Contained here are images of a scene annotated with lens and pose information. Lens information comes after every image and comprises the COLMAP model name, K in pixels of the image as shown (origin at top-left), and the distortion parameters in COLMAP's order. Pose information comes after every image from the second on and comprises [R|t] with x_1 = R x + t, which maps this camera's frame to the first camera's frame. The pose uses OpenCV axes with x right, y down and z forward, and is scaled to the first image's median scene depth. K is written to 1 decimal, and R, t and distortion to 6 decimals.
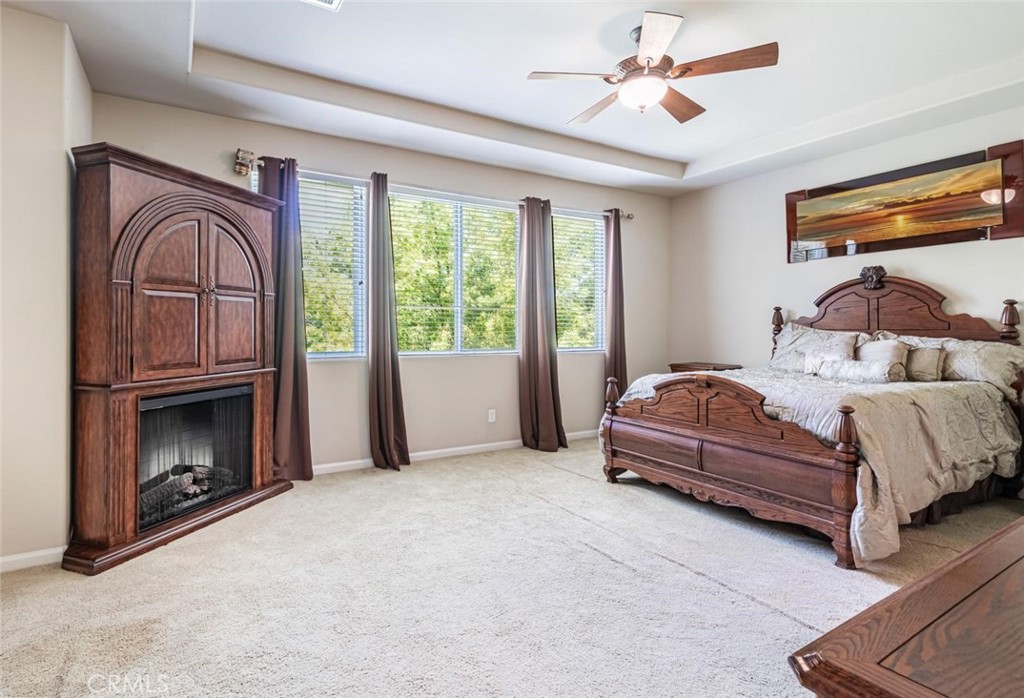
lens RADIAL K [[529.9, 0, 511.7], [0, 529.9, 326.1], [0, 0, 1]] dist [0.002784, 0.001127]
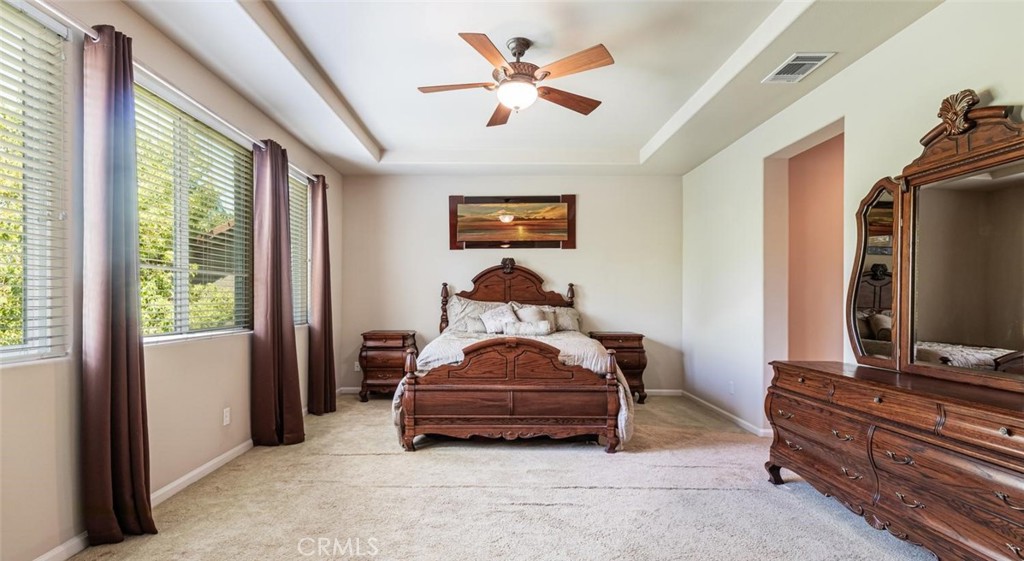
lens RADIAL K [[455.6, 0, 509.4], [0, 455.6, 297.4], [0, 0, 1]] dist [0.014084, -0.000041]
pose [[0.515463, 0.002227, 0.856909, -0.472867], [-0.003422, 0.999994, -0.000540, -0.001512], [-0.856905, -0.002654, 0.515468, 0.389080]]
